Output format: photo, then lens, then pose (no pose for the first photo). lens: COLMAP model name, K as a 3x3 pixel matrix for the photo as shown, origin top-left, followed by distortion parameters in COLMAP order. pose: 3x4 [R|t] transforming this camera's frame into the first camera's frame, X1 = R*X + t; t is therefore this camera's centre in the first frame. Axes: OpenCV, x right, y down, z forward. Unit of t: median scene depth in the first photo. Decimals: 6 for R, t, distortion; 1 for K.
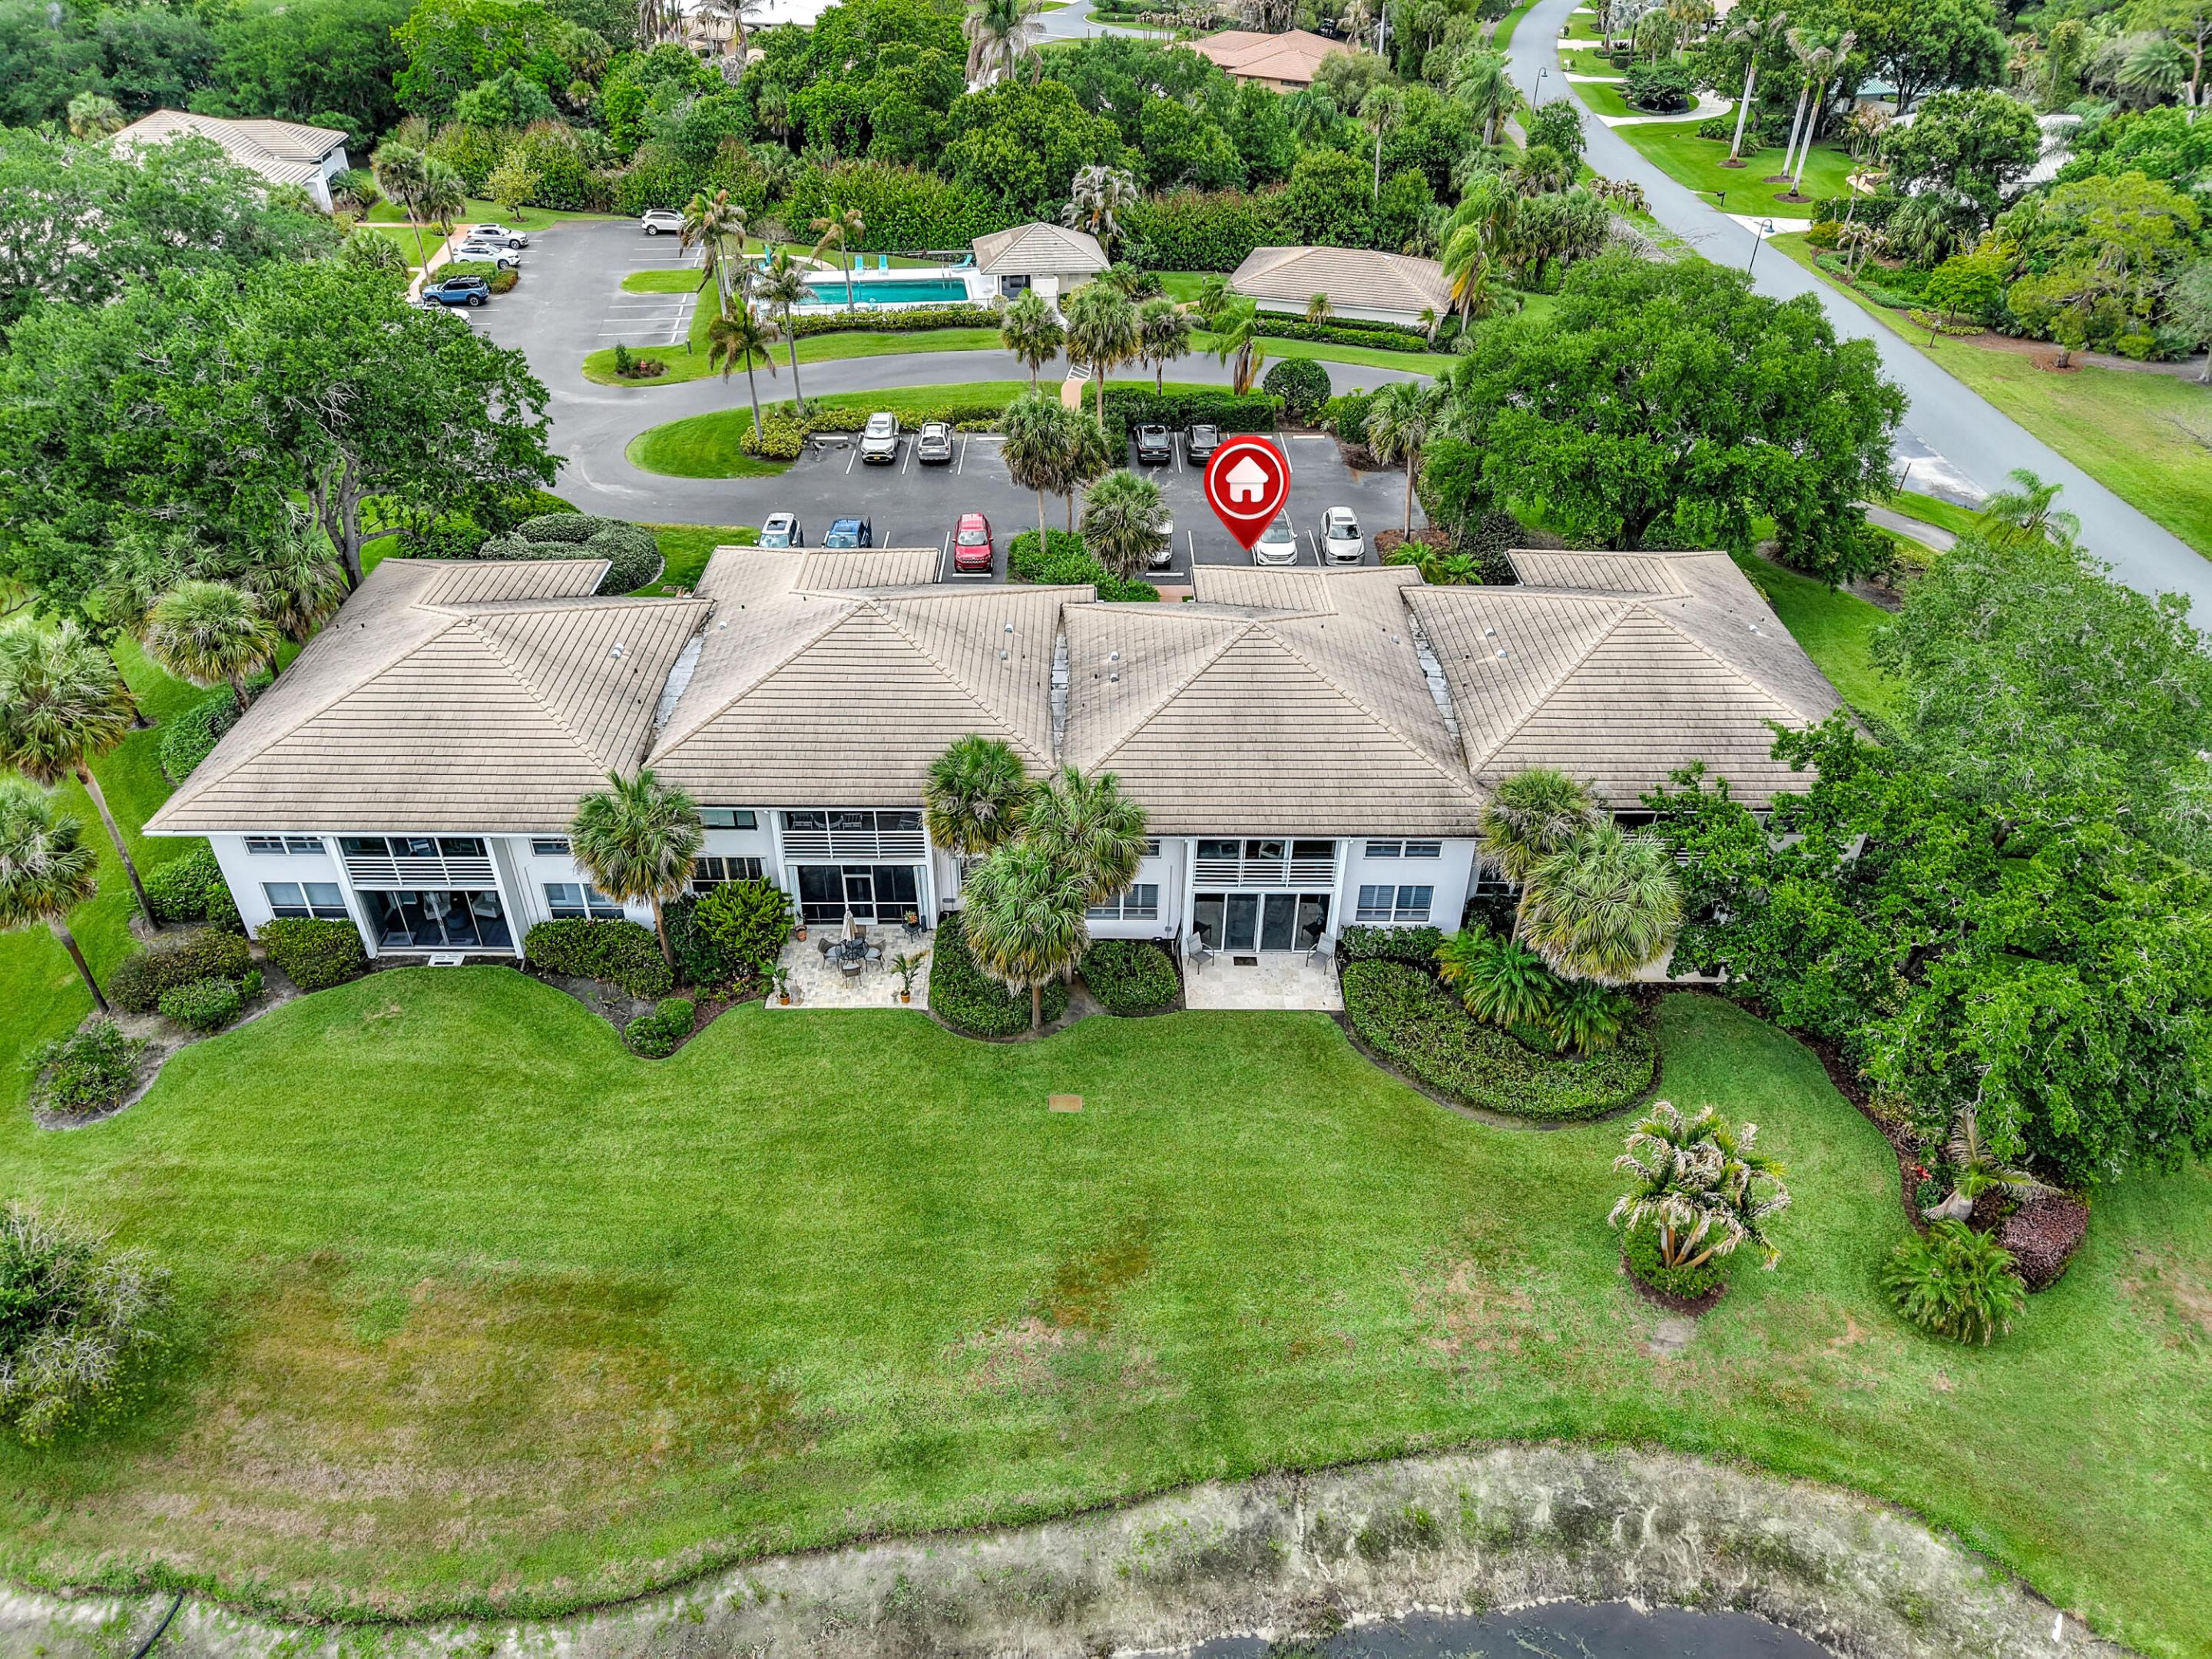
lens RADIAL K [[1484.9, 0, 1104.4], [0, 1484.9, 829.9], [0, 0, 1]] dist [0.035289, -0.040549]
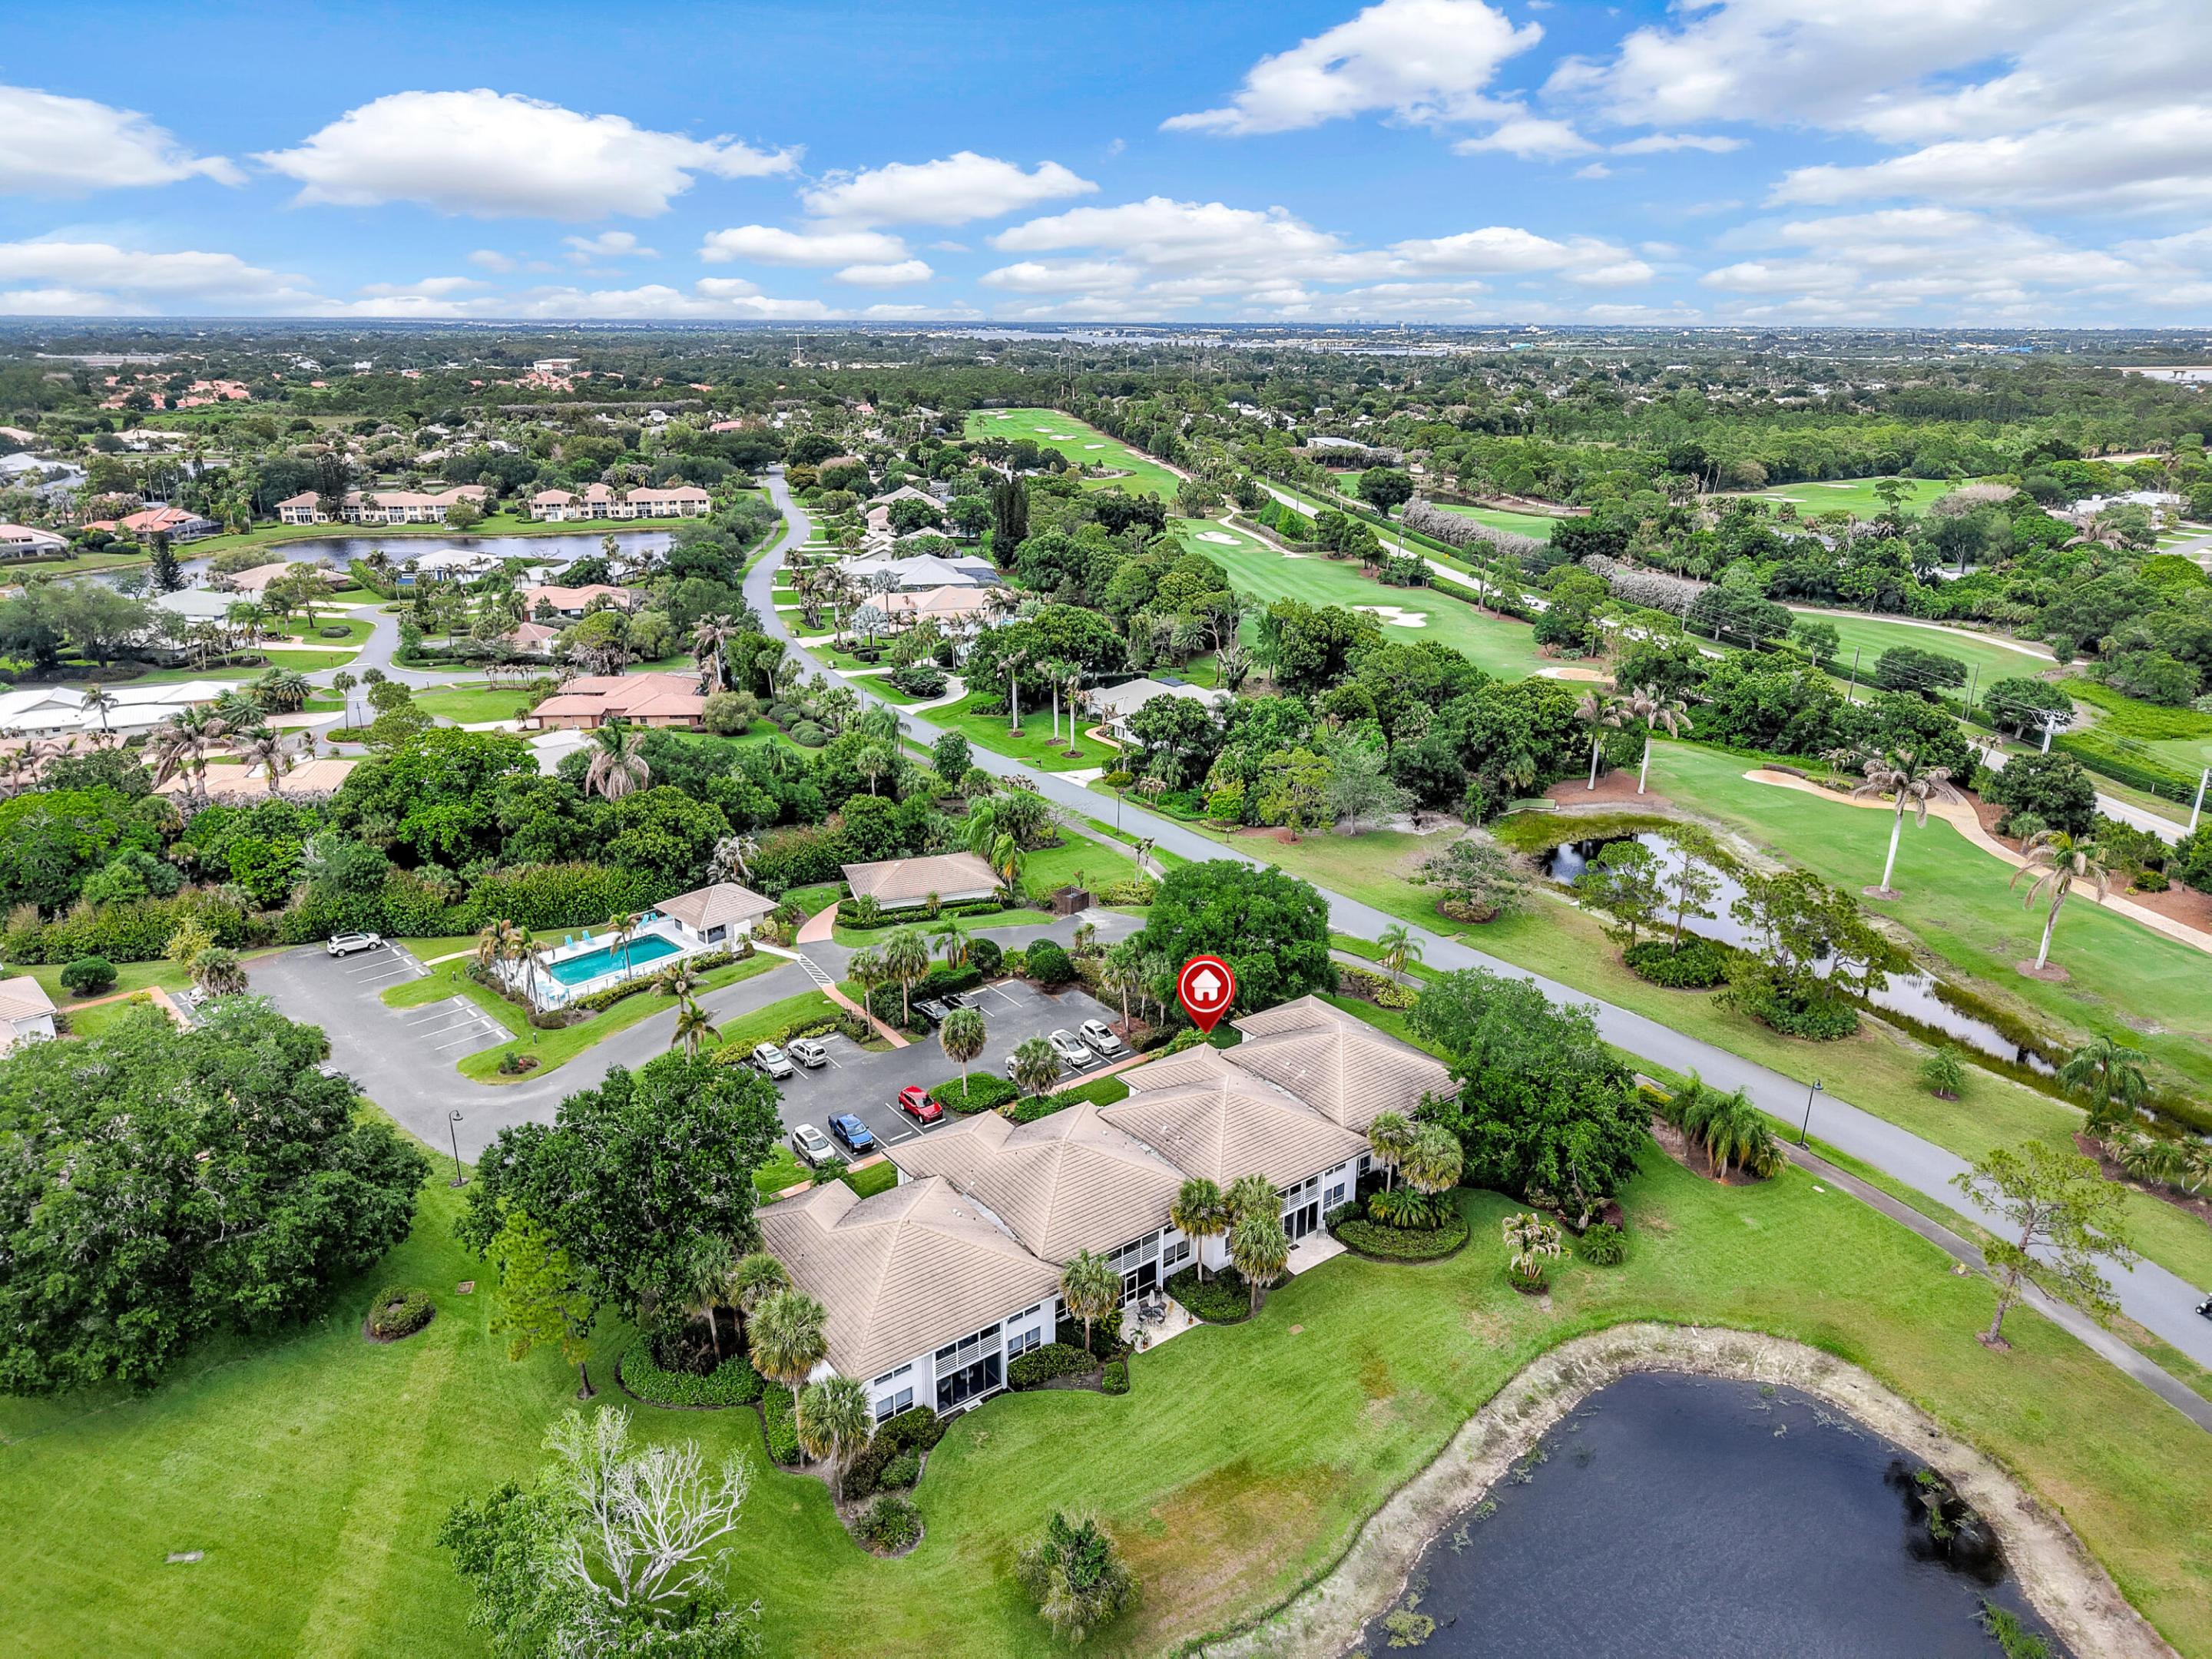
lens RADIAL K [[1473.9, 0, 1106.0], [0, 1473.9, 829.5], [0, 0, 1]] dist [0.028410, -0.029671]
pose [[0.800525, -0.200751, 0.564675, -1.212078], [0.348647, 0.922374, -0.166348, -0.207001], [-0.487447, 0.330038, 0.808375, -0.780308]]
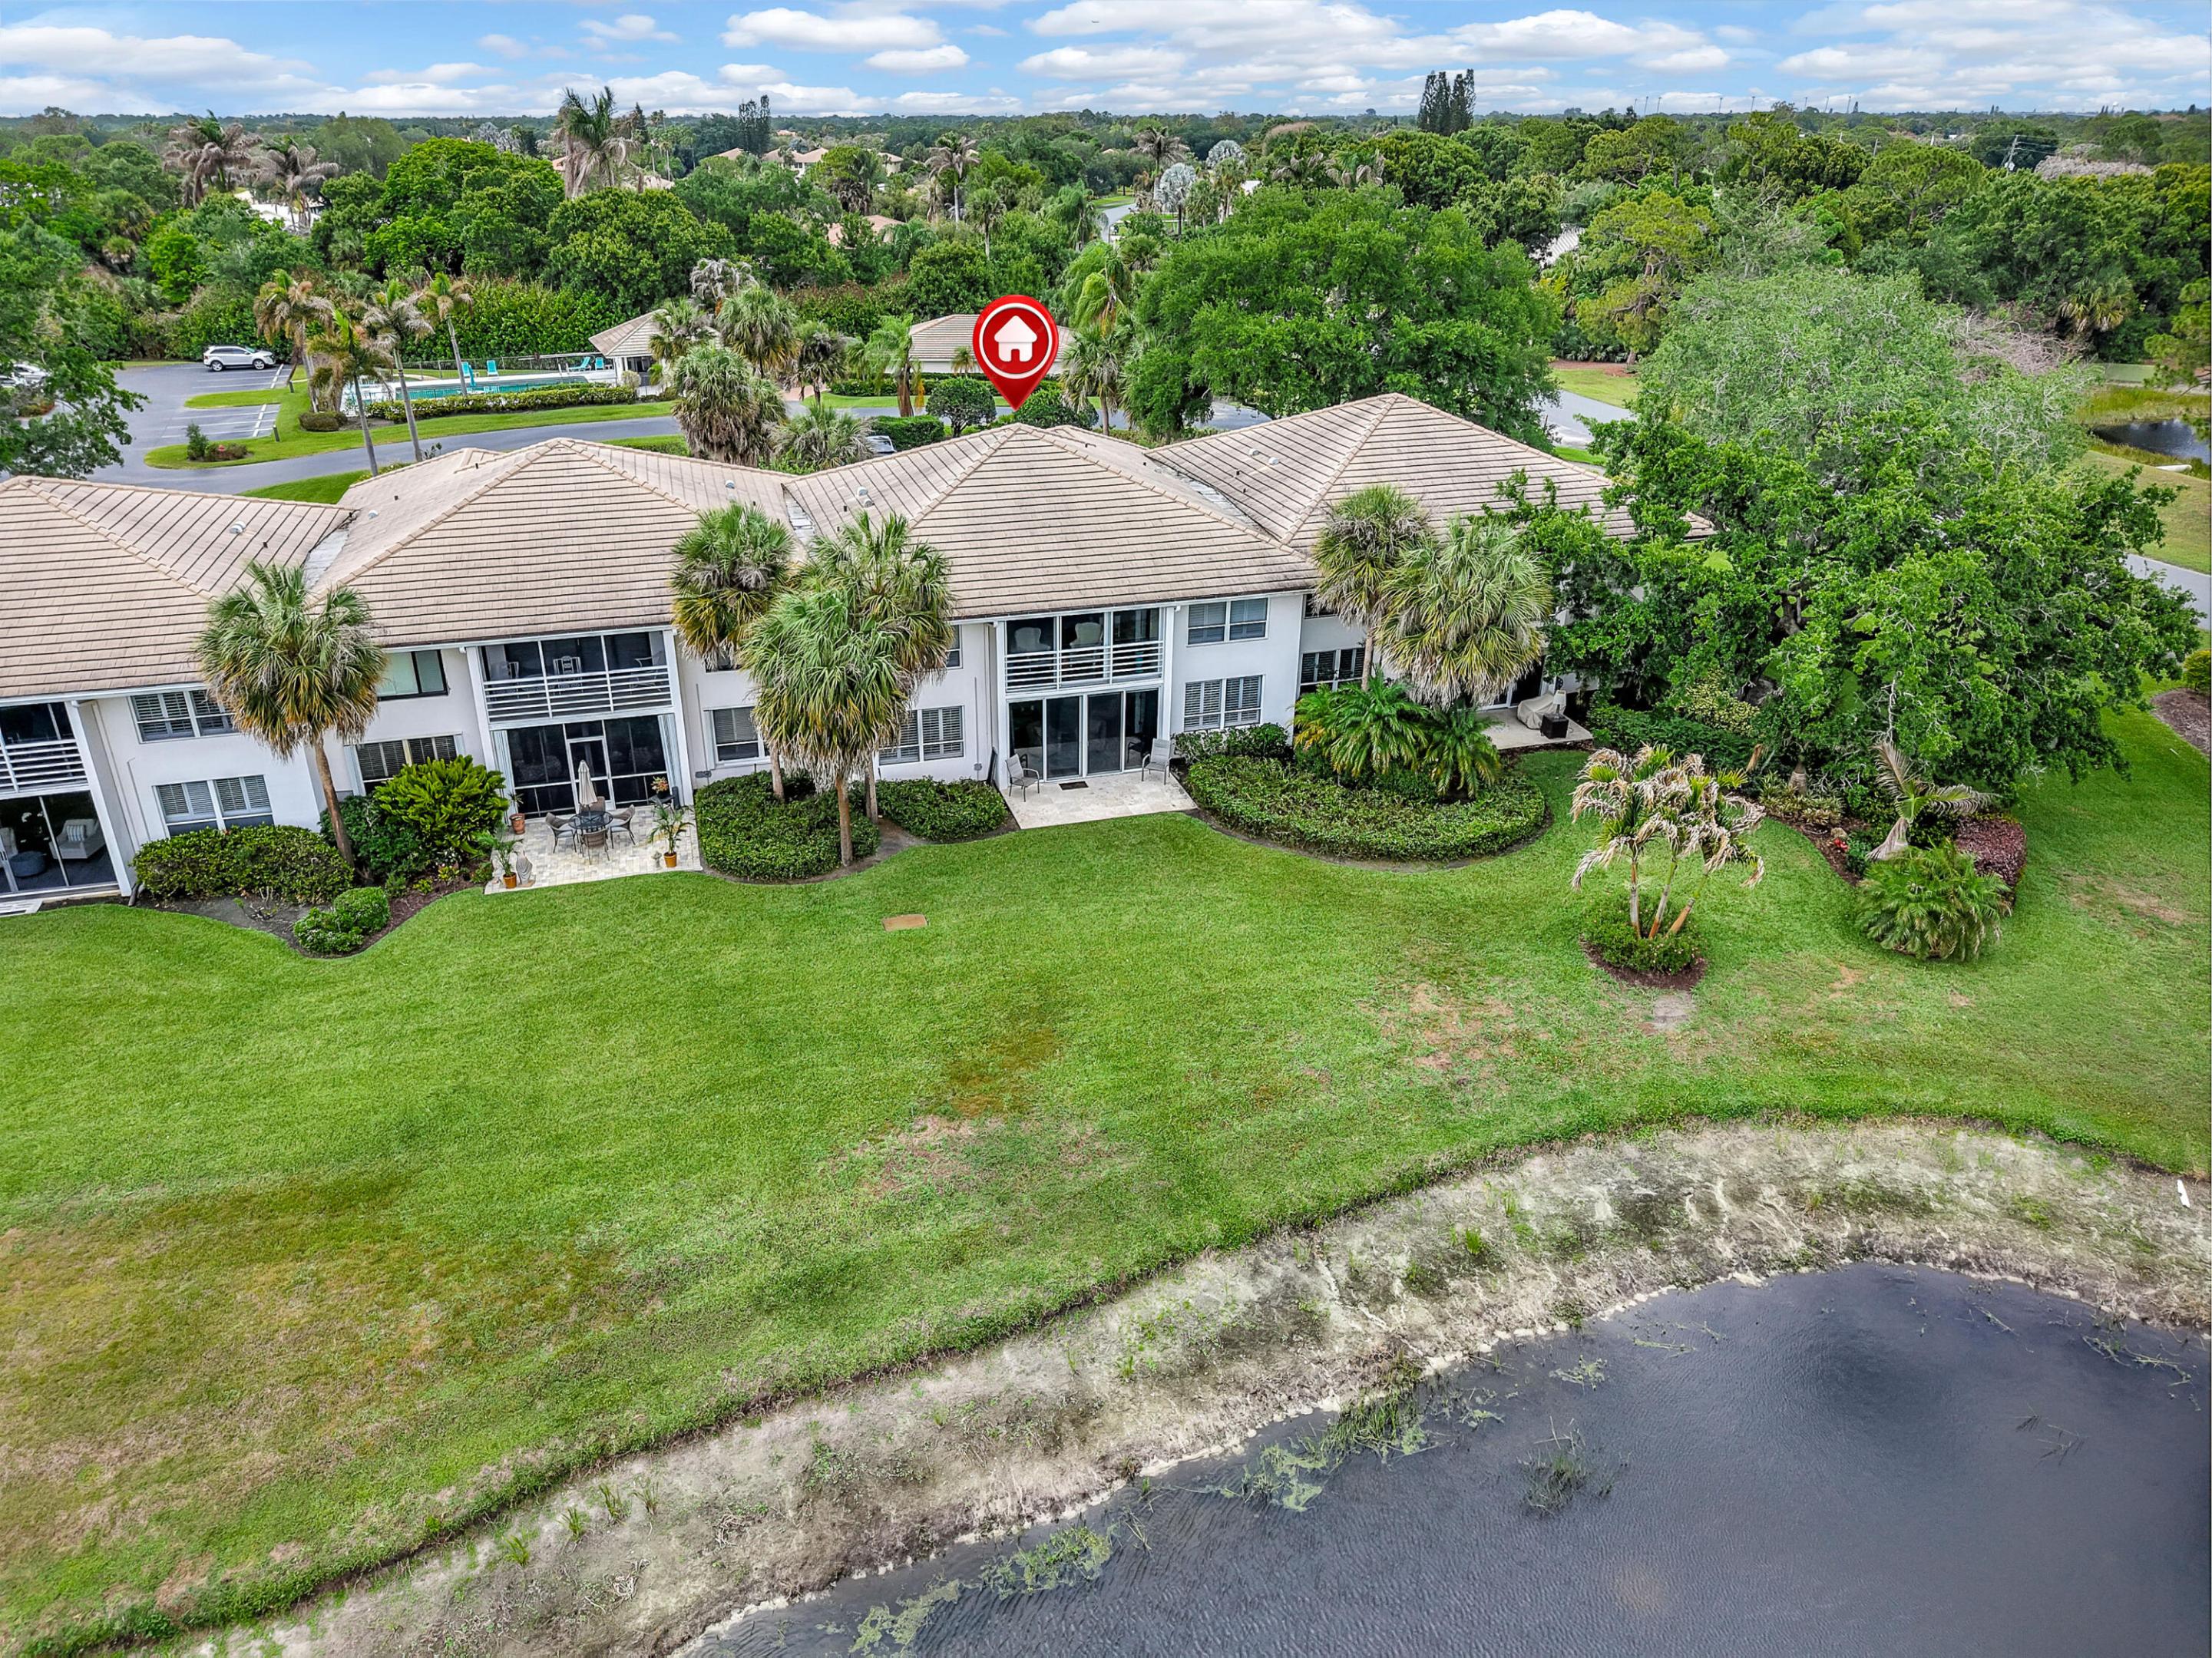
lens RADIAL K [[1489.0, 0, 1084.2], [0, 1489.0, 801.3], [0, 0, 1]] dist [0.023612, -0.027393]
pose [[0.964504, -0.121530, 0.234442, -0.102724], [0.162952, 0.972526, -0.166253, 0.246847], [-0.207796, 0.198555, 0.957808, 0.182778]]
